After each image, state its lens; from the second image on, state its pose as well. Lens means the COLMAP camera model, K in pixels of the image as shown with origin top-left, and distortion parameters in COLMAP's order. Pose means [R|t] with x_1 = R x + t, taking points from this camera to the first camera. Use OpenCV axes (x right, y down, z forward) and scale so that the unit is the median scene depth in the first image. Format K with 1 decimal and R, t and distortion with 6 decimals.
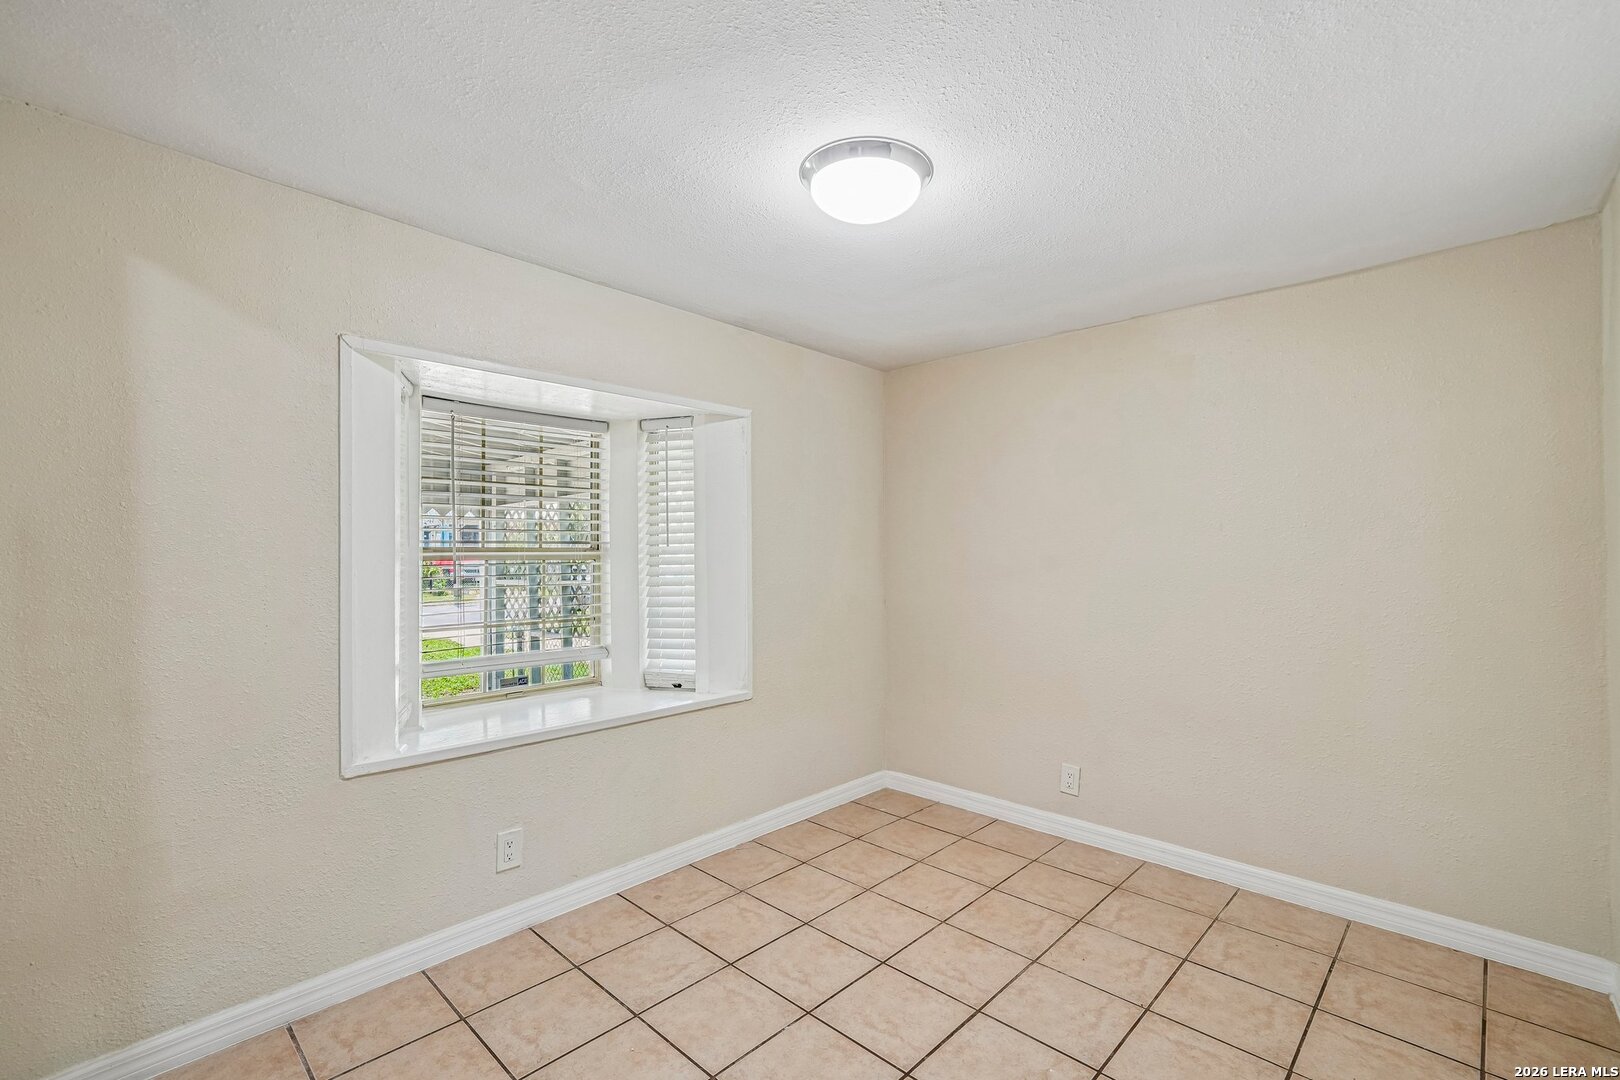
lens RADIAL K [[699.2, 0, 820.3], [0, 699.2, 537.0], [0, 0, 1]] dist [0.007978, 0.000190]
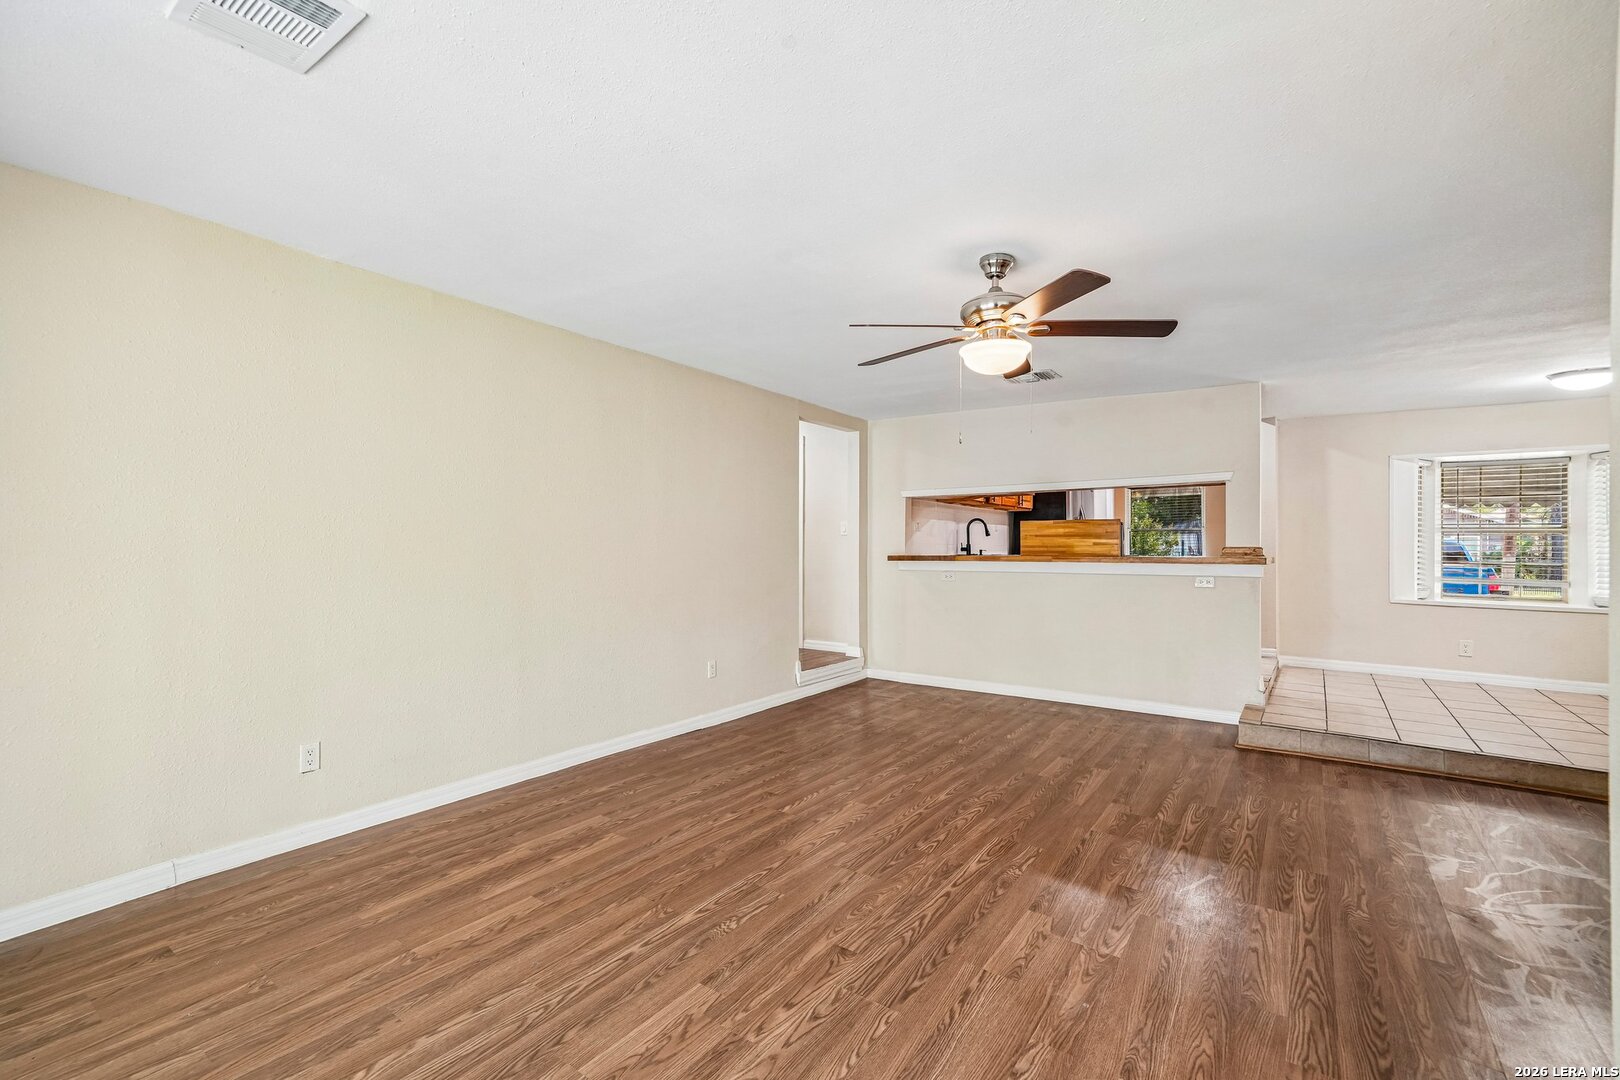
lens RADIAL K [[699.2, 0, 782.5], [0, 699.2, 585.7], [0, 0, 1]] dist [0.007978, 0.000190]
pose [[0.124741, 0.067368, -0.989900, 1.256767], [0.009481, 0.997566, 0.069085, 0.023350], [0.992144, -0.018003, 0.123799, -1.245645]]
